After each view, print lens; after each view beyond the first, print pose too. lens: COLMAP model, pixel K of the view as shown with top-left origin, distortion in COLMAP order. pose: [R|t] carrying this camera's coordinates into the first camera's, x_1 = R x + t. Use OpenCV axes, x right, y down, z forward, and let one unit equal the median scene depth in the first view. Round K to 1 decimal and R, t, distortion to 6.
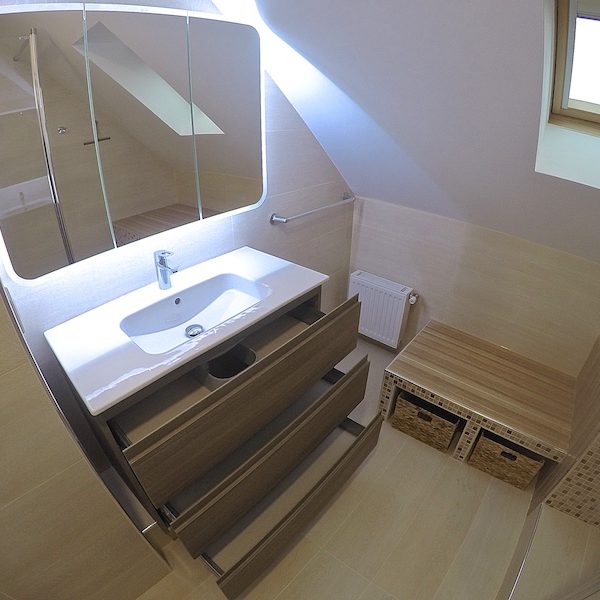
lens RADIAL K [[359.7, 0, 297.7], [0, 359.7, 305.6], [0, 0, 1]] dist [-0.229436, 0.035686]
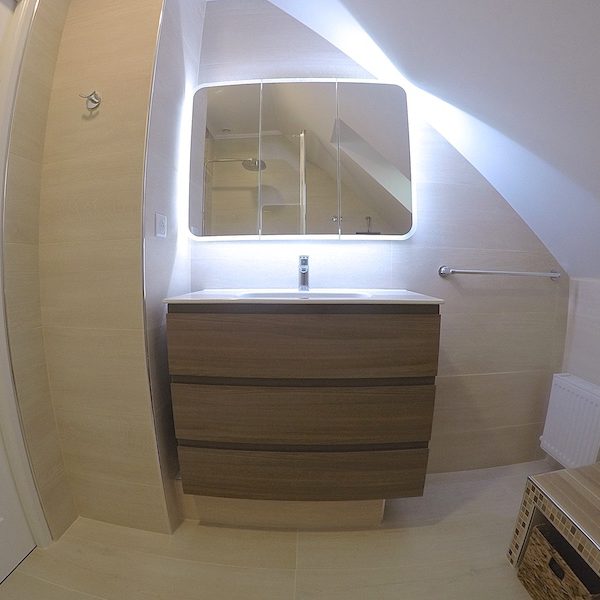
lens RADIAL K [[359.7, 0, 301.3], [0, 359.7, 297.2], [0, 0, 1]] dist [-0.229436, 0.035686]
pose [[0.620884, 0.055491, -0.781936, 0.427864], [-0.405483, 0.876414, -0.259772, 0.216758], [0.670885, 0.478350, 0.566652, 0.251855]]
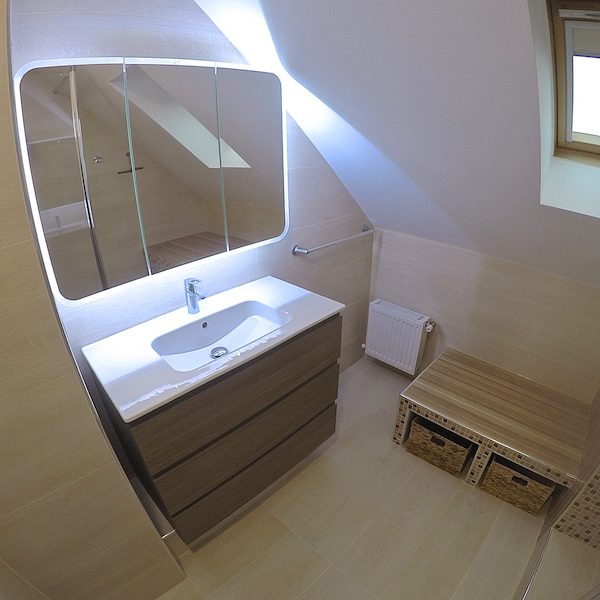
lens RADIAL K [[359.7, 0, 295.0], [0, 359.7, 304.8], [0, 0, 1]] dist [-0.229436, 0.035686]
pose [[0.996726, 0.015674, -0.079324, 0.018197], [-0.021707, 0.996889, -0.075768, 0.001944], [0.077890, 0.077242, 0.993965, -0.061304]]
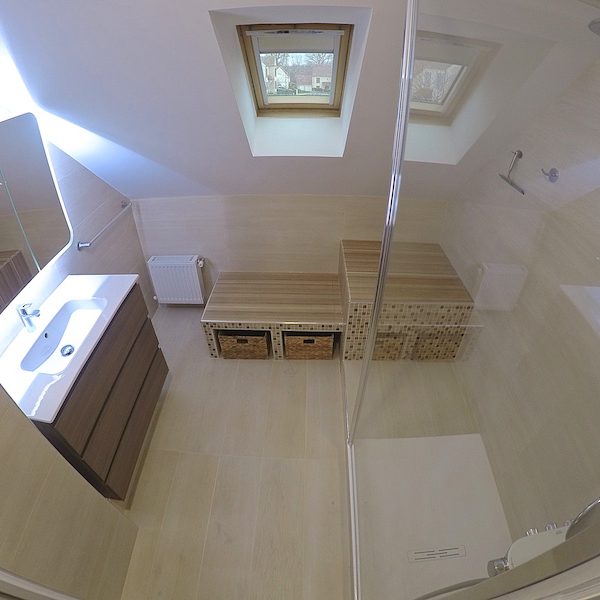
lens RADIAL K [[359.7, 0, 311.9], [0, 359.7, 300.0], [0, 0, 1]] dist [-0.229436, 0.035686]
pose [[0.771355, -0.386916, 0.505279, -0.075748], [0.327523, 0.922092, 0.206096, -0.033057], [-0.545656, 0.006517, 0.837984, -0.378409]]
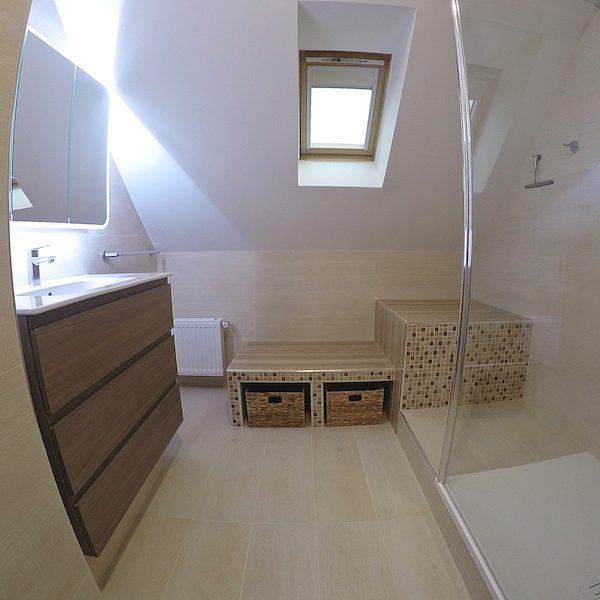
lens RADIAL K [[359.7, 0, 311.7], [0, 359.7, 294.6], [0, 0, 1]] dist [-0.229436, 0.035686]
pose [[0.747421, -0.107679, 0.655567, -0.276854], [0.355606, 0.898357, -0.257874, 0.373923], [-0.561165, 0.425863, 0.709742, -0.051852]]
